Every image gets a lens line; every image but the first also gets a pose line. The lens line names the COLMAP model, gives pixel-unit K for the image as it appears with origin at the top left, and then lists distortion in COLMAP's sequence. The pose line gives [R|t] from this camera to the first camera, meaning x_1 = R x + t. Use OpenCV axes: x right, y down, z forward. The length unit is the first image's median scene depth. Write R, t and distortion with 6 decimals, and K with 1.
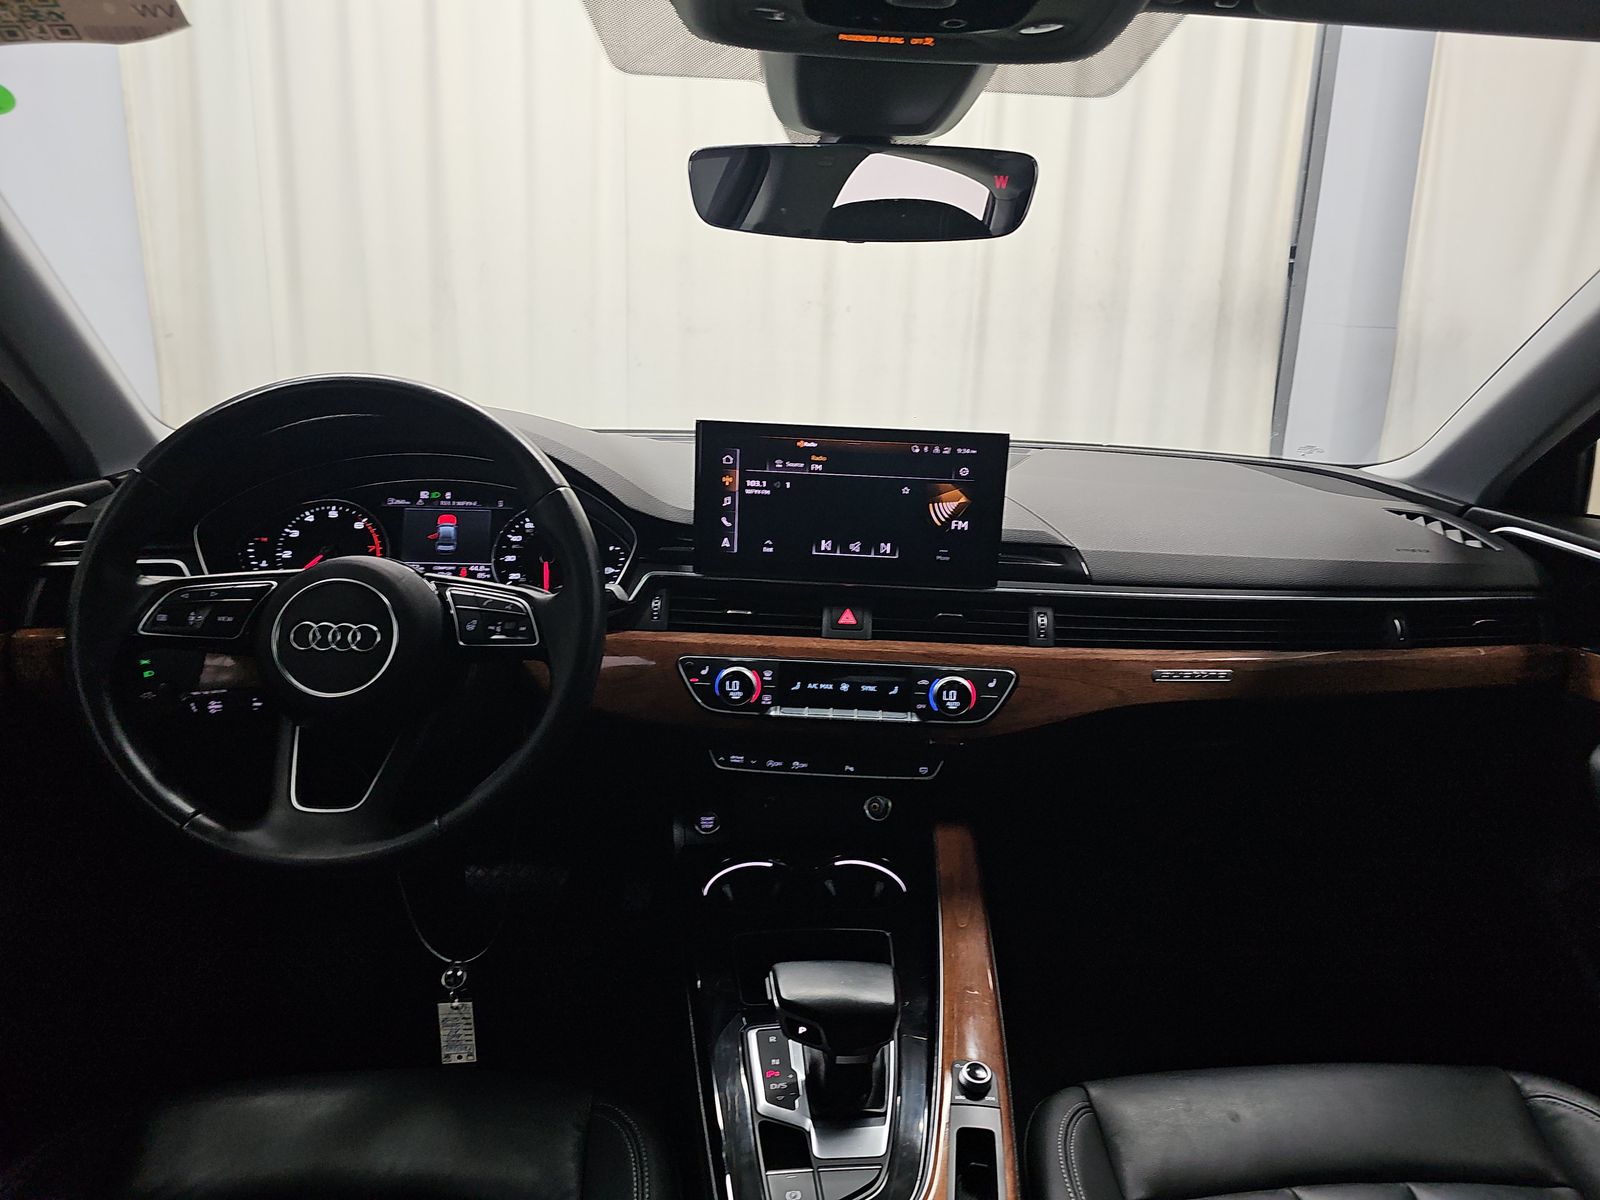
lens RADIAL K [[1054.0, 0, 800.0], [0, 1054.0, 600.0], [0, 0, 1]] dist [0.006221, -0.028345]
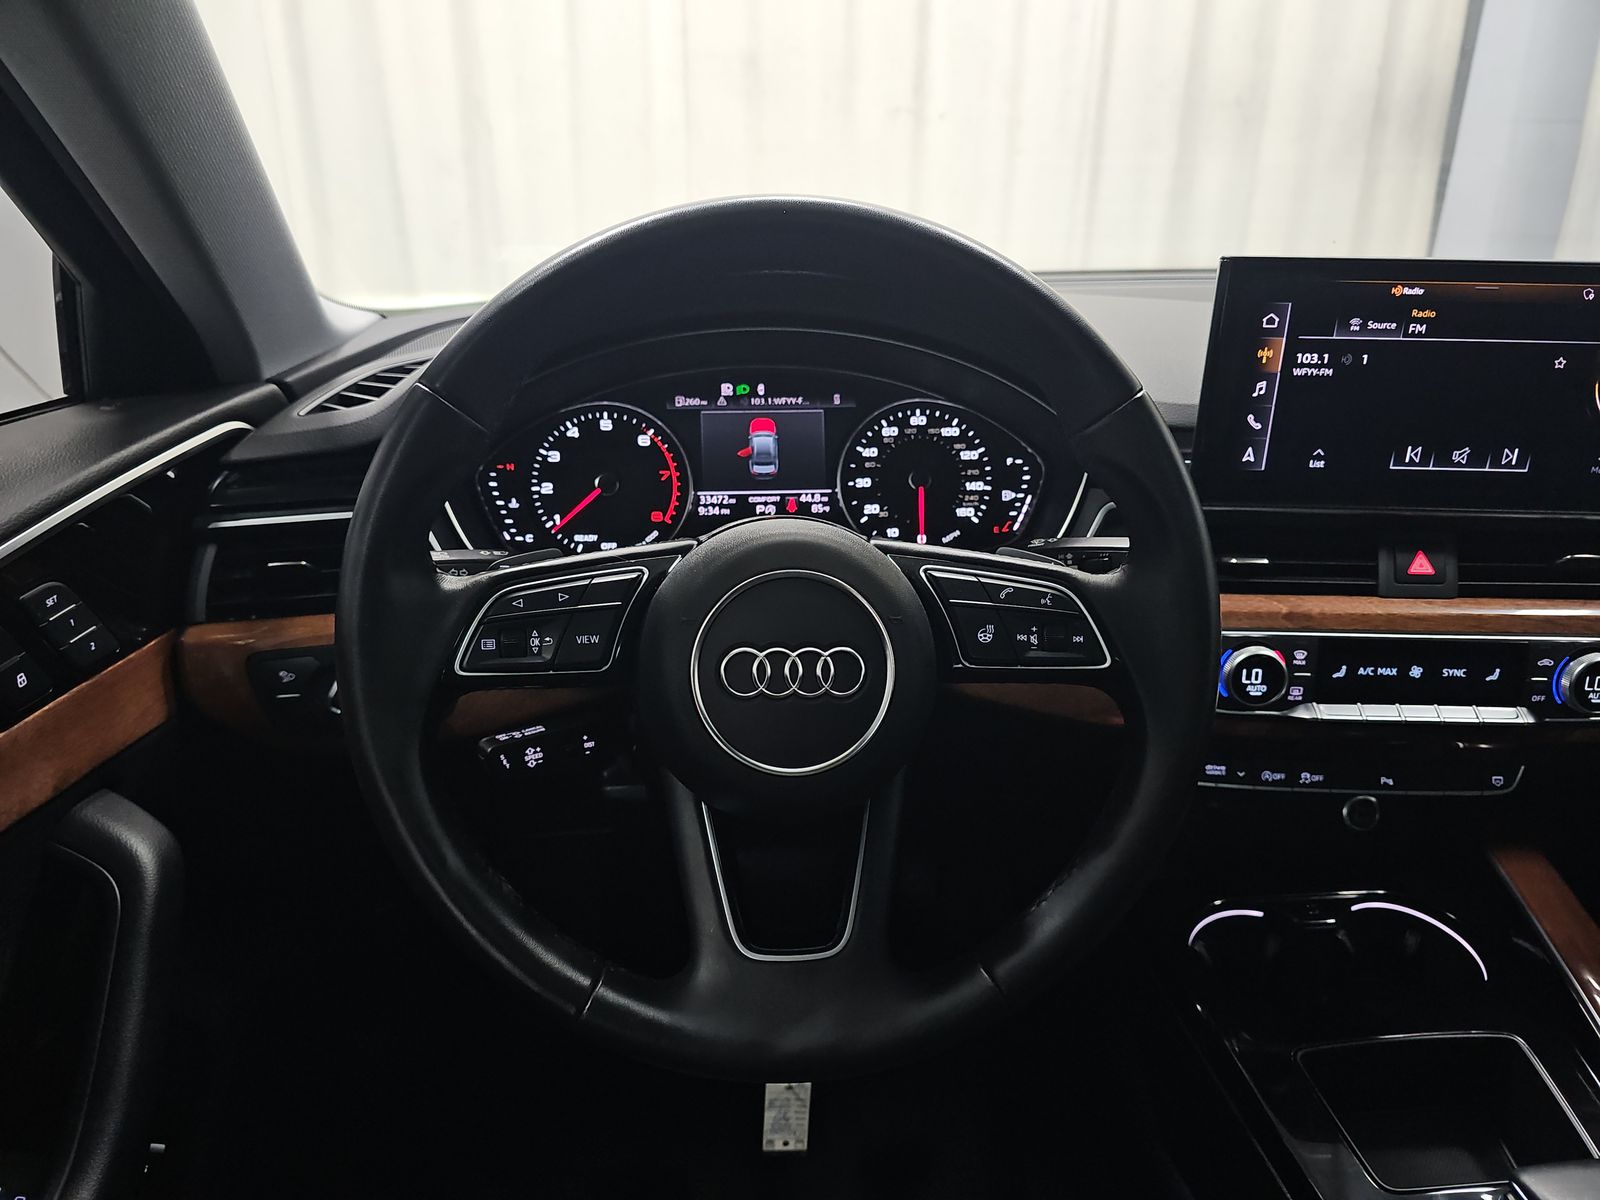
lens RADIAL K [[1090.1, 0, 796.0], [0, 1090.1, 624.5], [0, 0, 1]] dist [0.075814, -0.115643]
pose [[0.998821, -0.023452, -0.042510, -0.311004], [0.029677, 0.987888, 0.152305, -0.061600], [0.038423, -0.153387, 0.987419, 0.310935]]
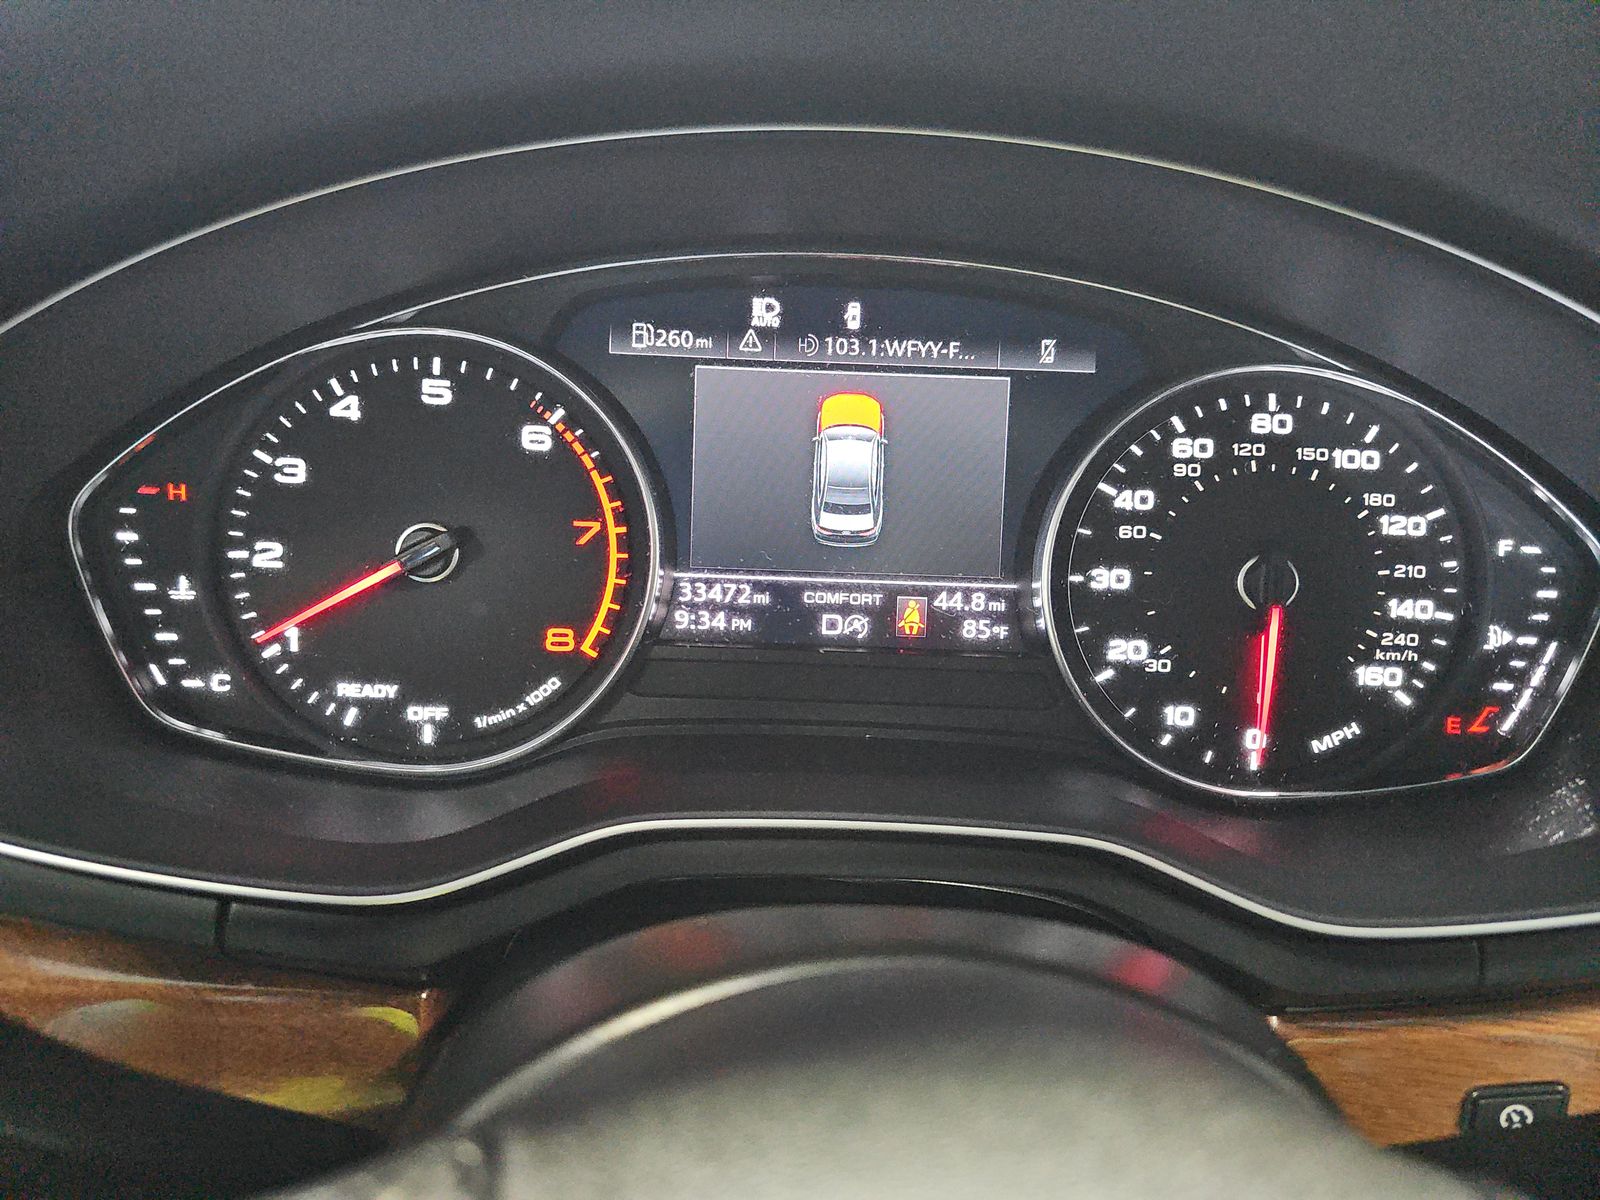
lens RADIAL K [[1076.9, 0, 769.3], [0, 1076.9, 599.7], [0, 0, 1]] dist [-0.011396, -0.006250]
pose [[0.995257, 0.043252, -0.087141, -0.358051], [-0.025013, 0.979388, 0.200433, -0.090817], [0.094014, -0.197303, 0.975824, 0.788843]]
